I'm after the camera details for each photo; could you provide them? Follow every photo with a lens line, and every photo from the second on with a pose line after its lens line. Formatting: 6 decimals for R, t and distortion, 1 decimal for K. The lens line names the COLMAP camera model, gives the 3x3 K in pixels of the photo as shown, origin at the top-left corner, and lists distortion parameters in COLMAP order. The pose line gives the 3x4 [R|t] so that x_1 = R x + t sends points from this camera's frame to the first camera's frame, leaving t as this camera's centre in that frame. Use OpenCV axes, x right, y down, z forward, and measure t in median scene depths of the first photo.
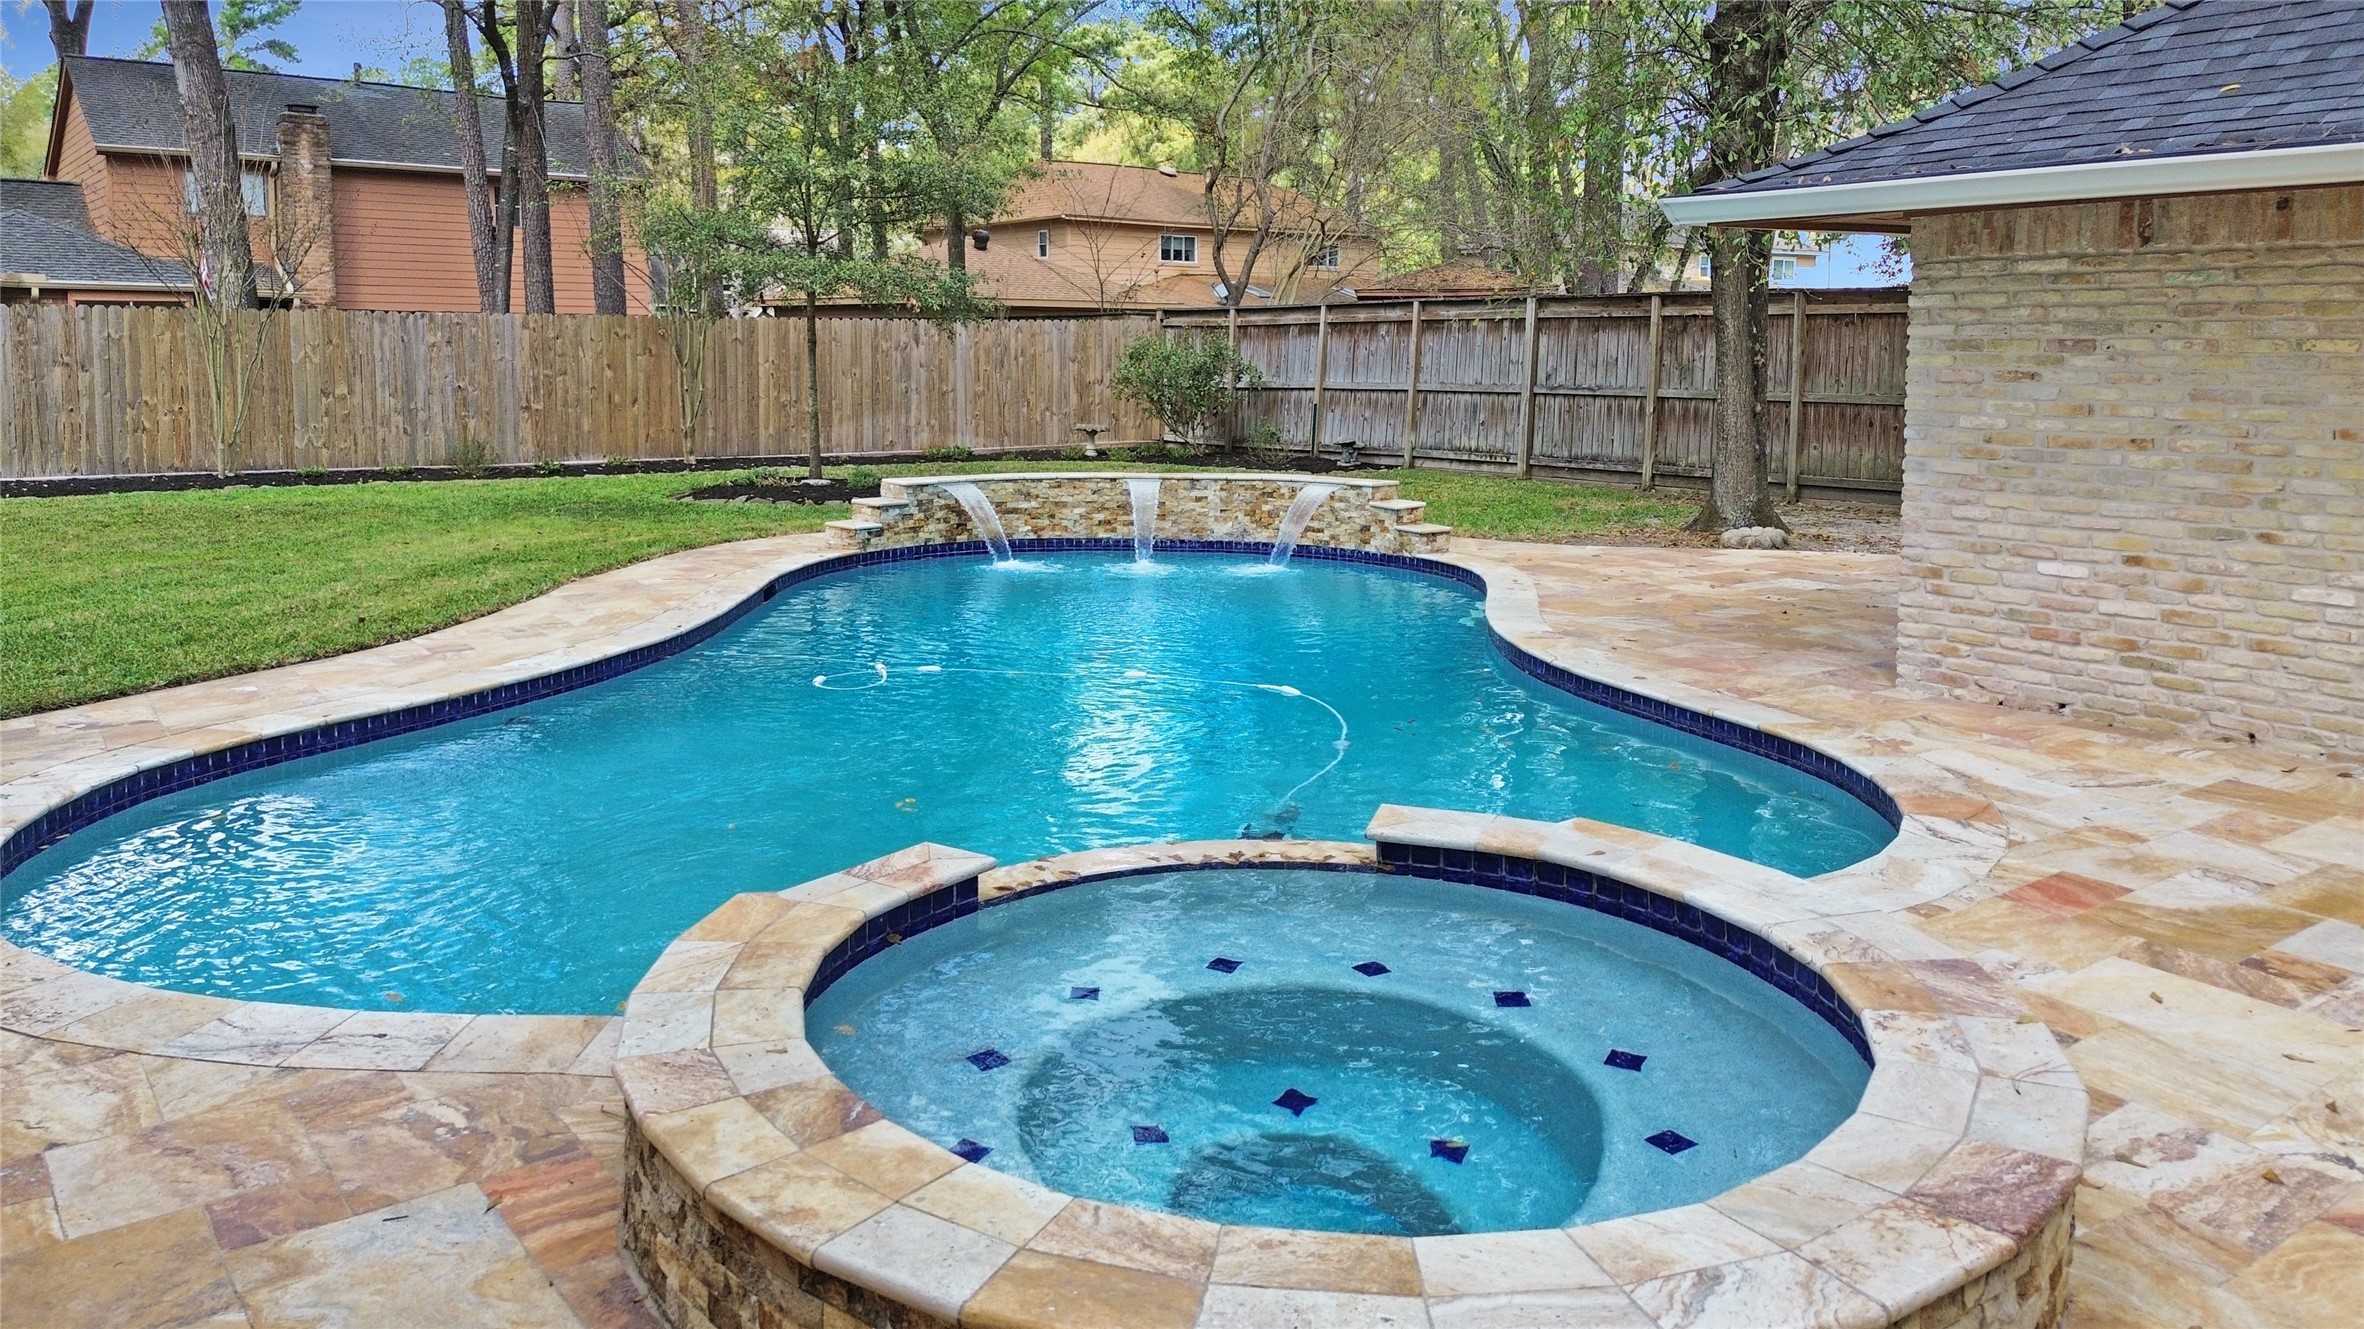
lens RADIAL K [[1697.0, 0, 1182.0], [0, 1697.0, 664.5], [0, 0, 1]] dist [0.005420, 0.001978]
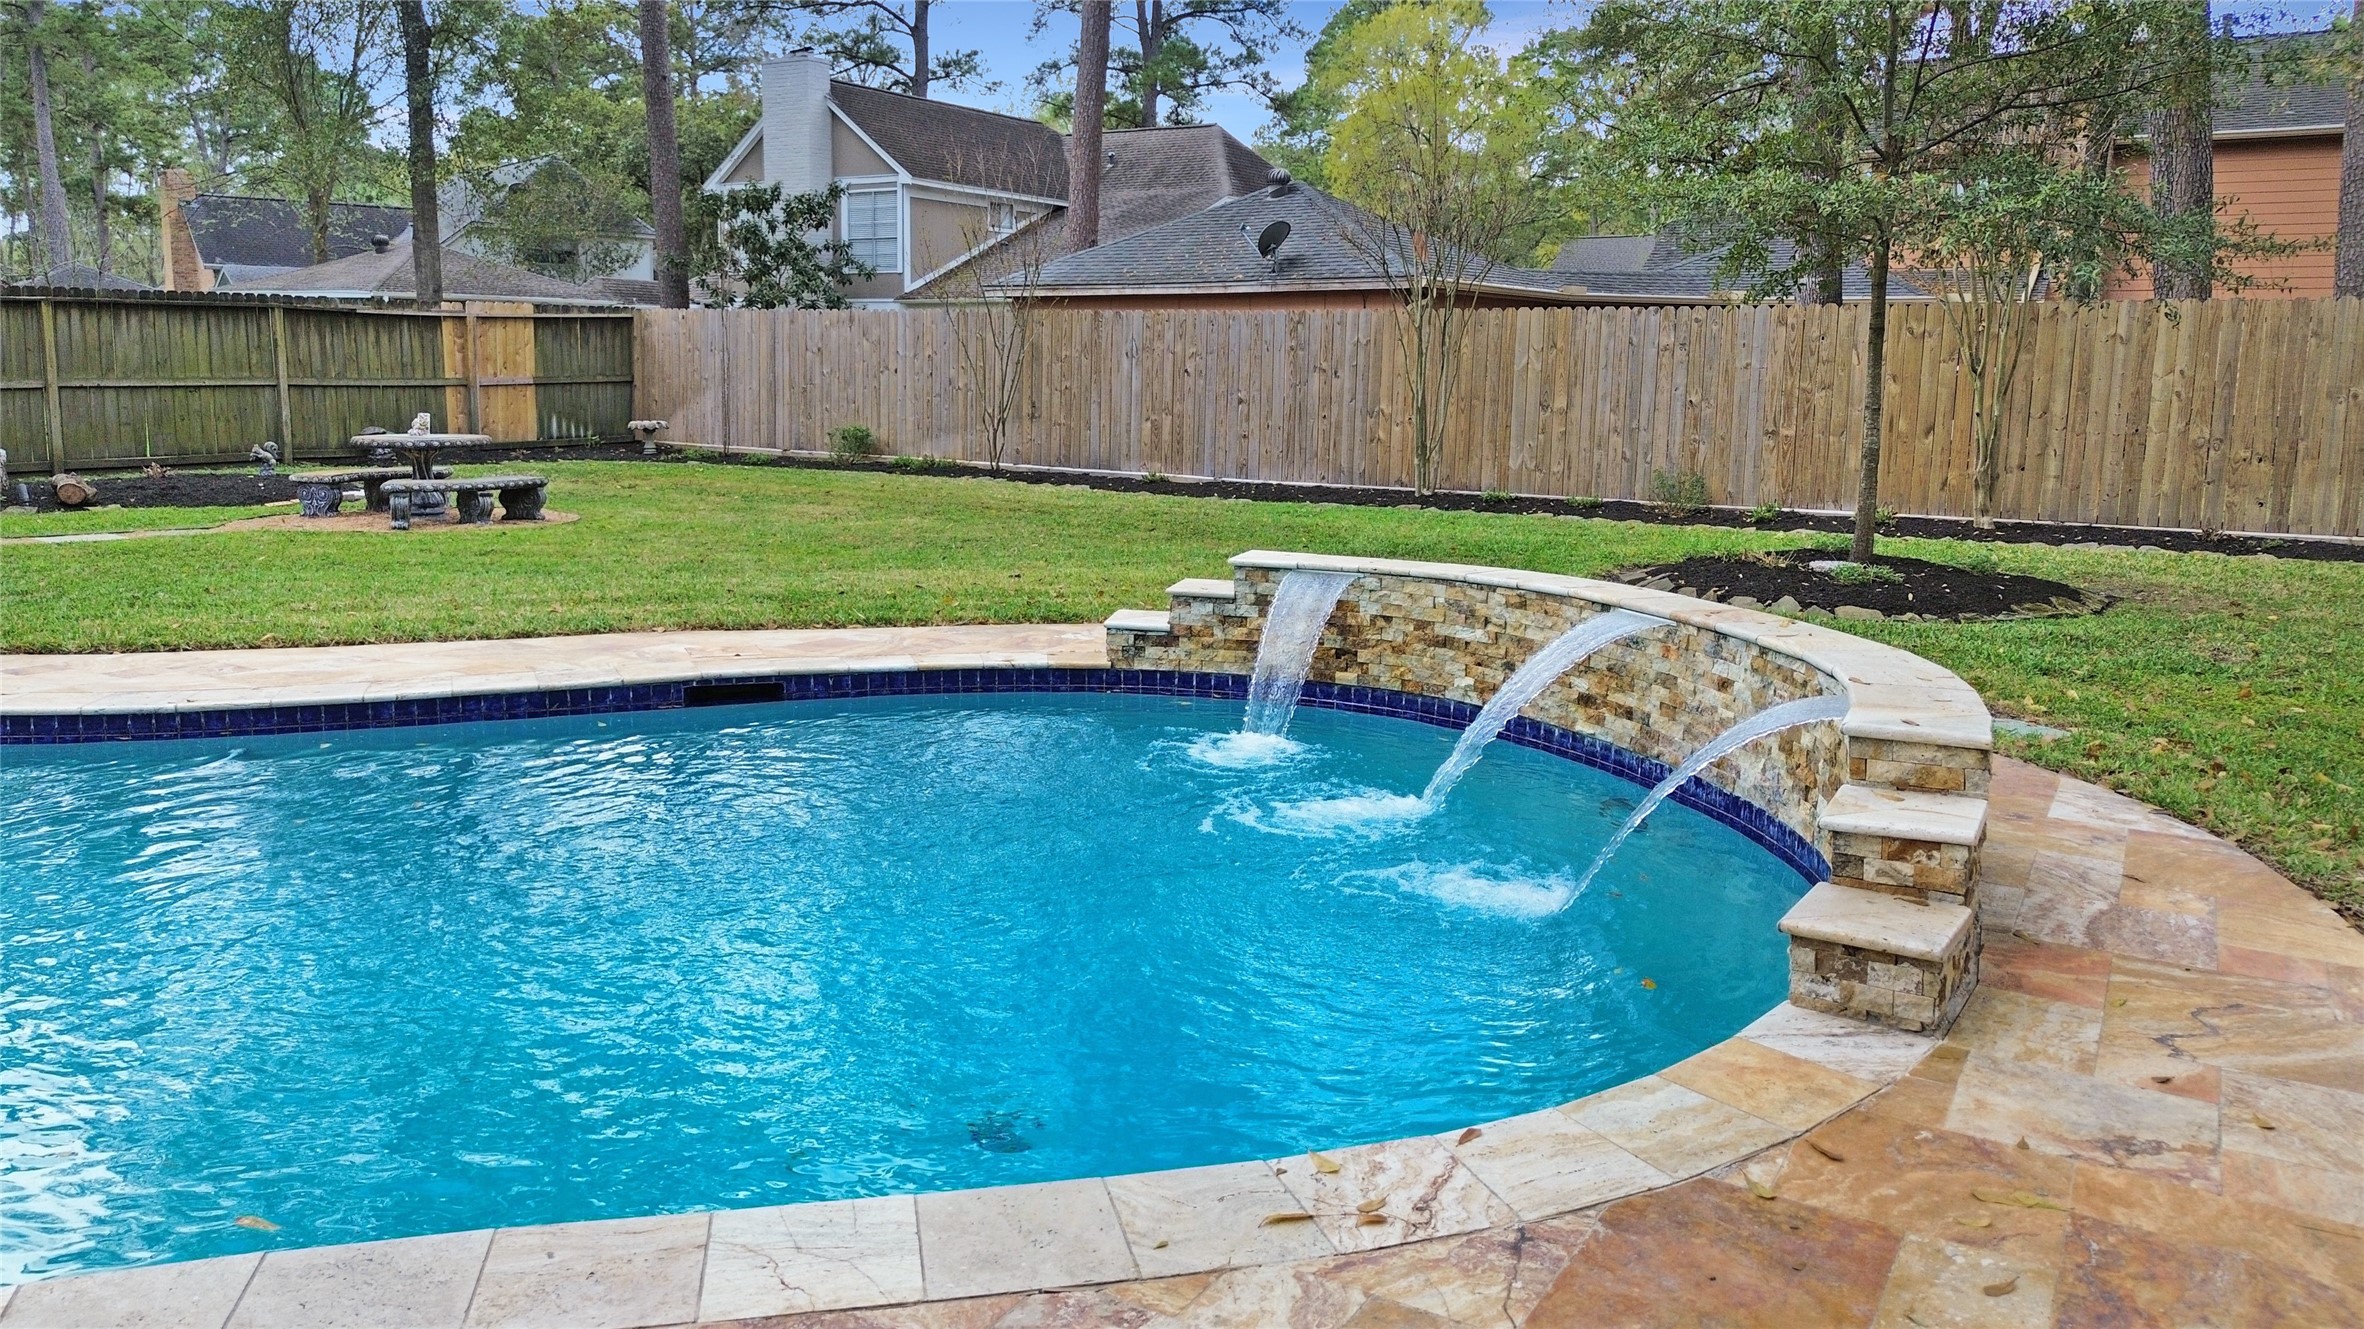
lens RADIAL K [[1697.0, 0, 1182.0], [0, 1697.0, 664.5], [0, 0, 1]] dist [0.005420, 0.001978]
pose [[0.349894, 0.158003, -0.923368, 0.231123], [-0.179121, 0.978771, 0.099609, -0.084599], [0.919505, 0.130542, 0.370768, 0.531642]]
